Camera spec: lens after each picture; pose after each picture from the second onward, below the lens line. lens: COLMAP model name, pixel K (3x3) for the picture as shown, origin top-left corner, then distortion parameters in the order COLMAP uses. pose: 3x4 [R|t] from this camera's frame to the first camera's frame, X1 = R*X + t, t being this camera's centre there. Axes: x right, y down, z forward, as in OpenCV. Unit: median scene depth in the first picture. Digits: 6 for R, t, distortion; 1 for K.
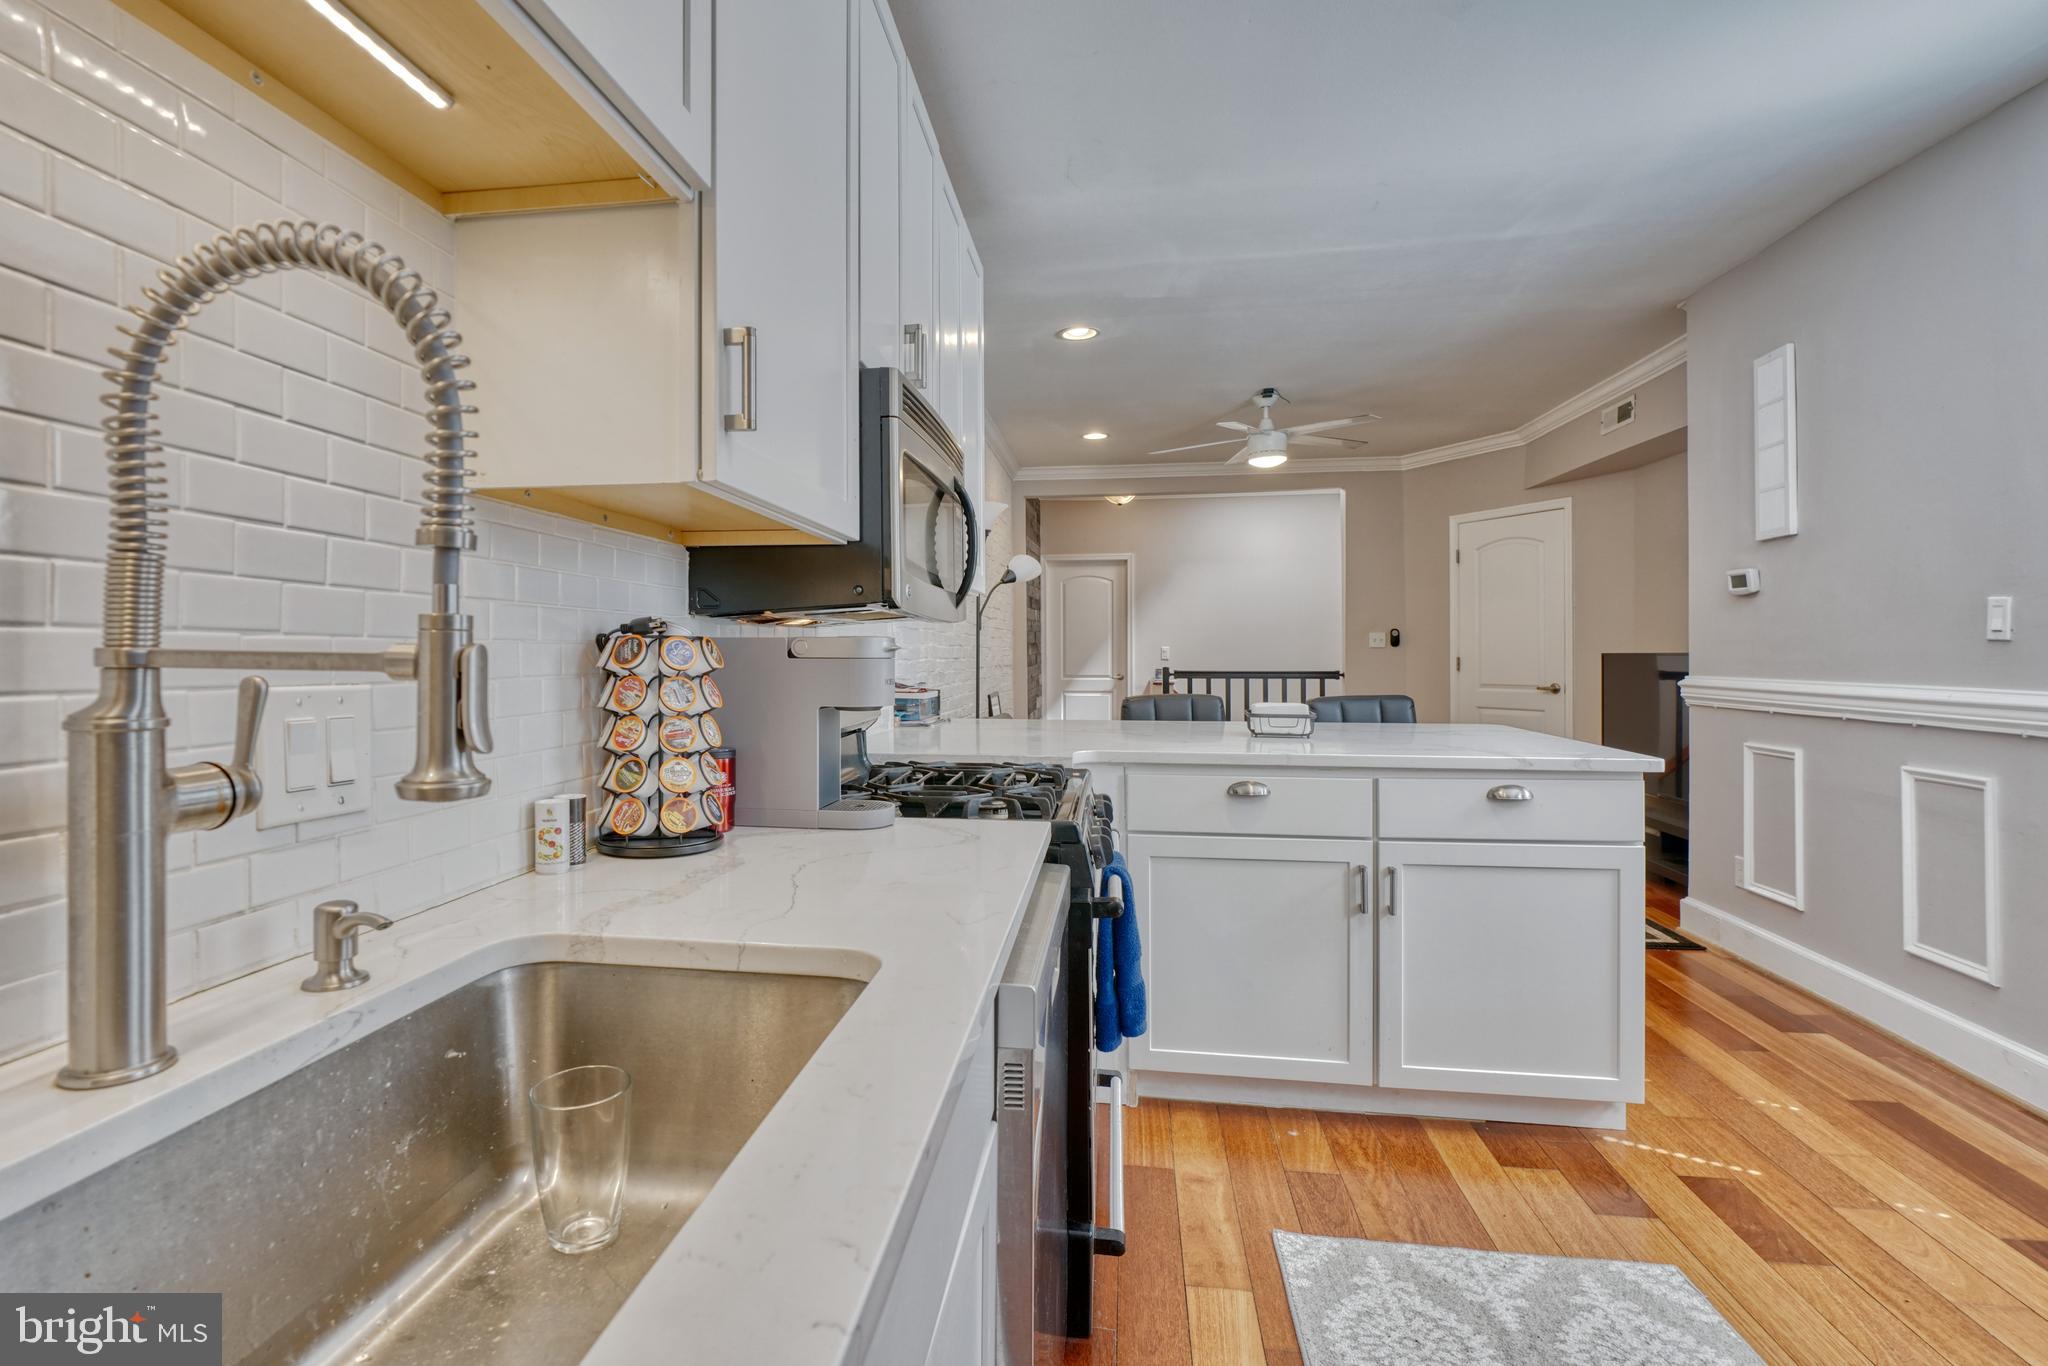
lens RADIAL K [[974.9, 0, 973.1], [0, 974.9, 661.0], [0, 0, 1]] dist [0.000824, 0.000740]
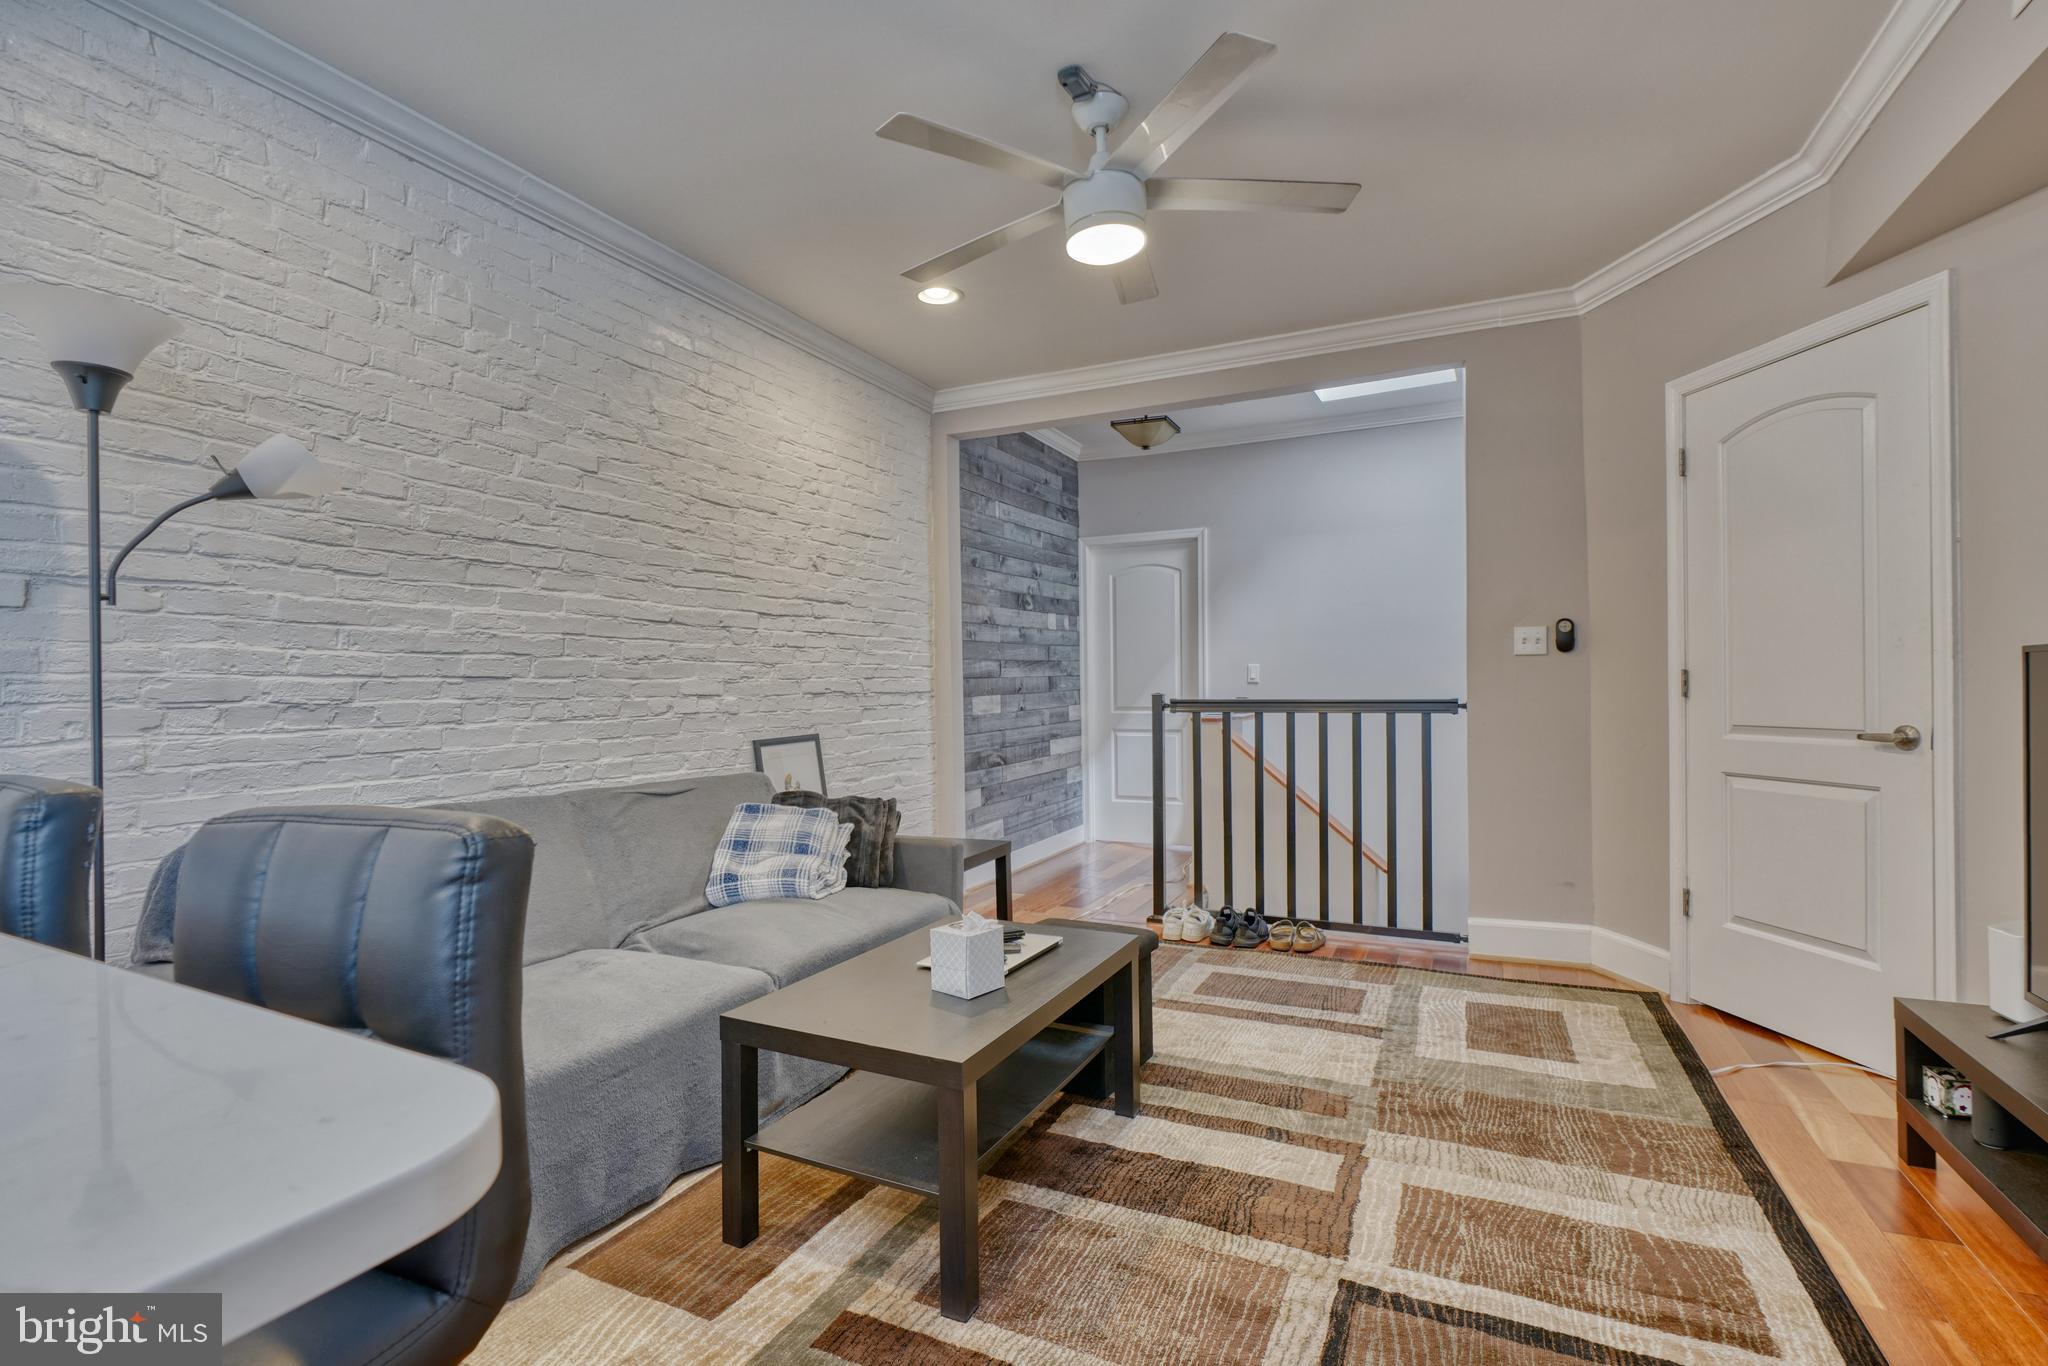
lens RADIAL K [[952.6, 0, 1006.9], [0, 952.6, 691.6], [0, 0, 1]] dist [-0.003034, 0.000140]
pose [[0.955205, -0.005877, -0.295888, 0.861014], [0.005679, 0.999983, -0.001528, 0.016137], [0.295892, -0.000220, 0.955222, 1.222651]]
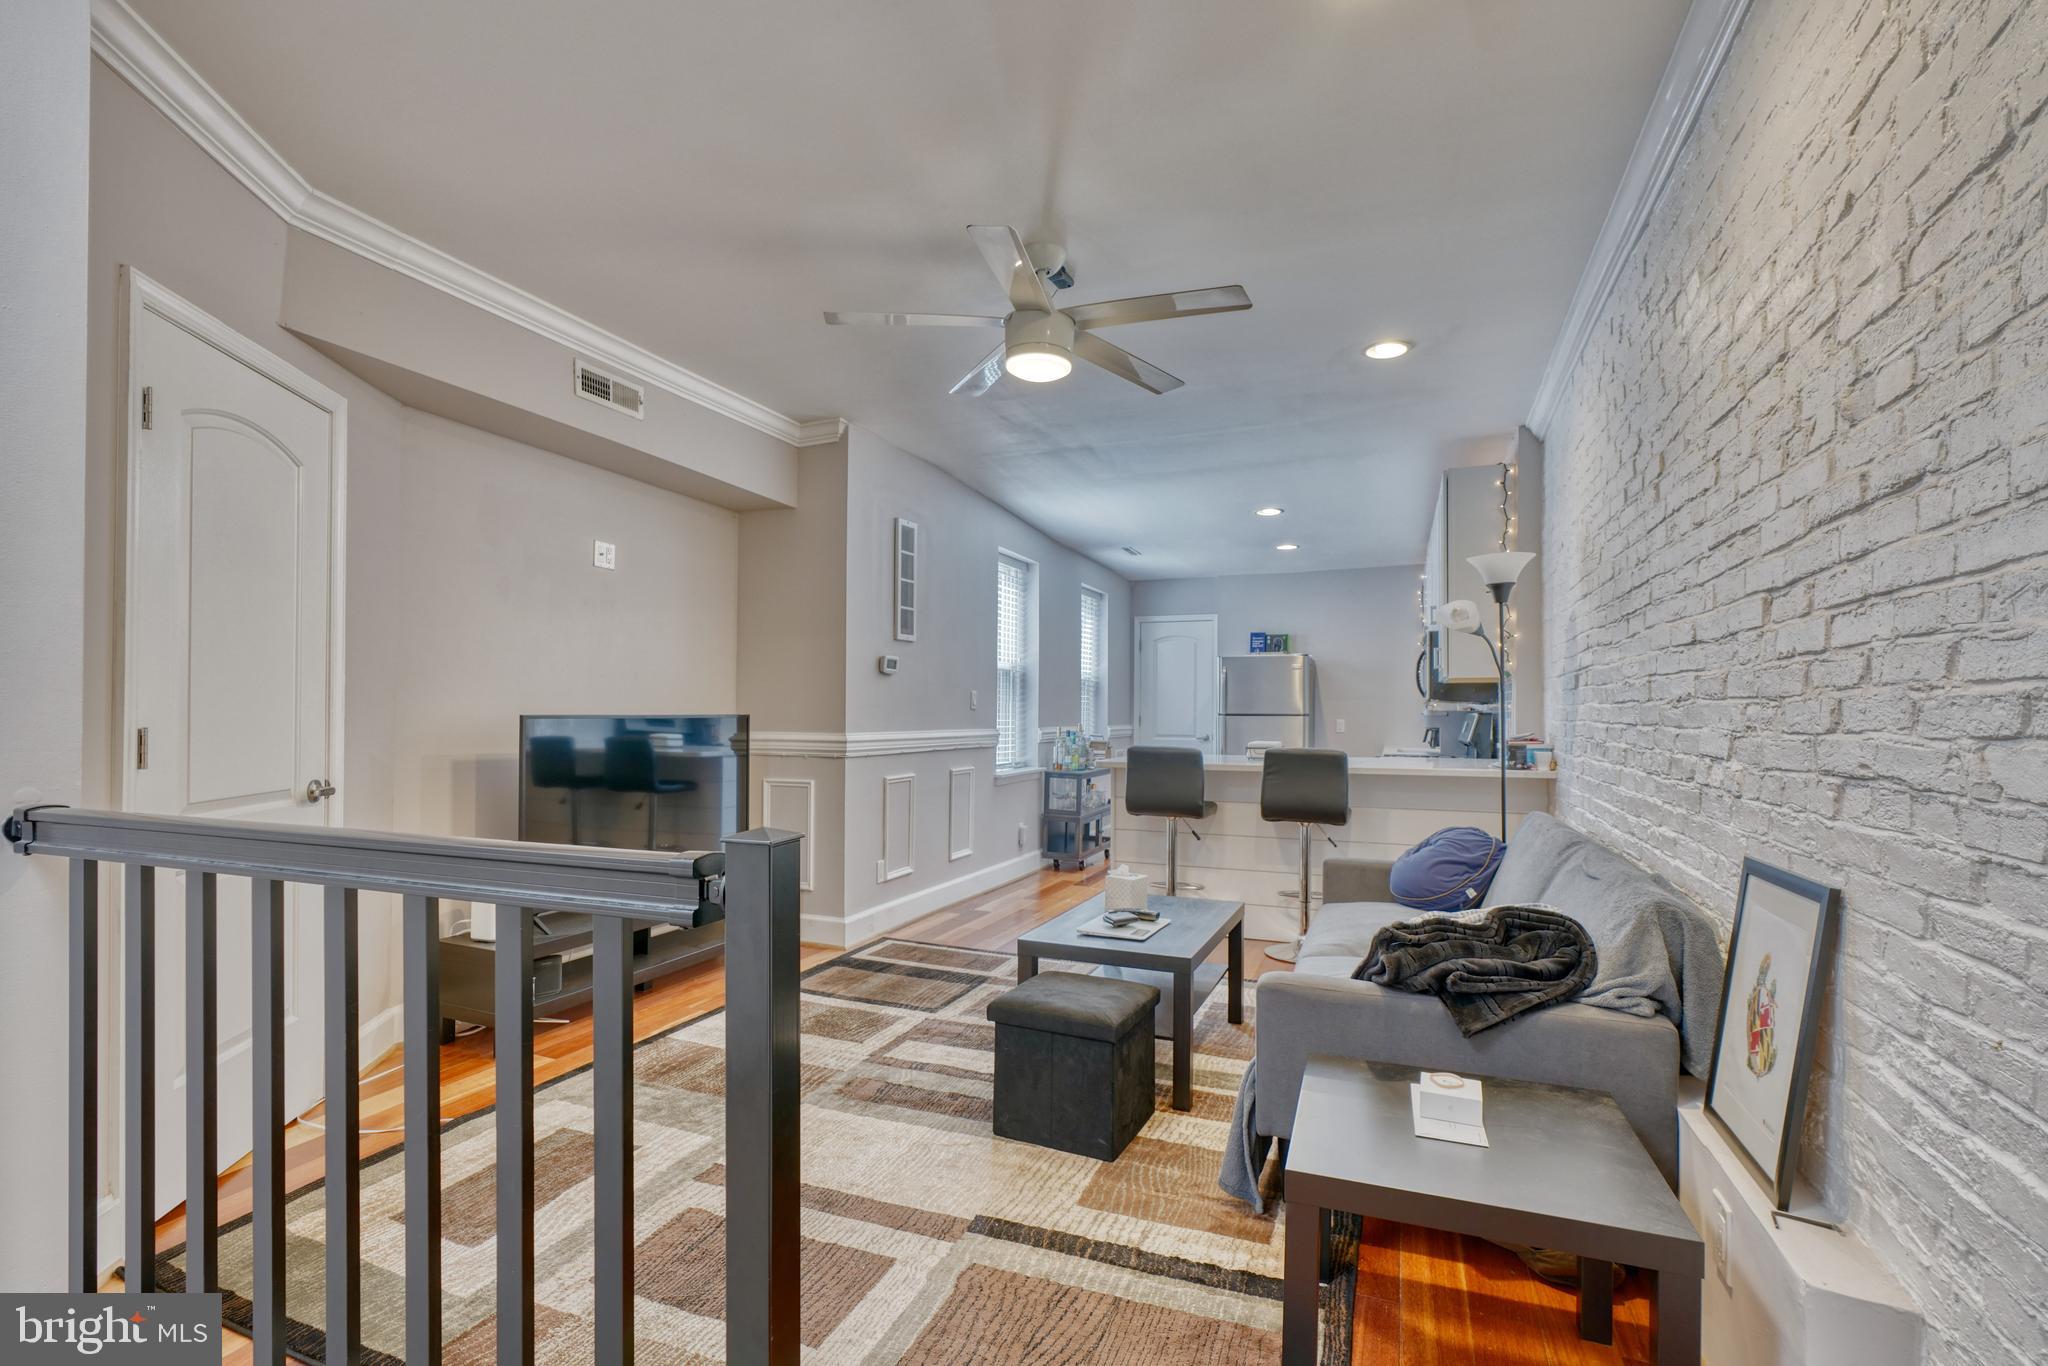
lens RADIAL K [[945.8, 0, 1023.7], [0, 945.8, 702.8], [0, 0, 1]] dist [-0.014840, 0.000173]
pose [[-0.974051, 0.002310, 0.226317, 0.417640], [0.001407, 0.999990, -0.004151, -0.028785], [-0.226325, -0.003725, -0.974045, 3.365305]]
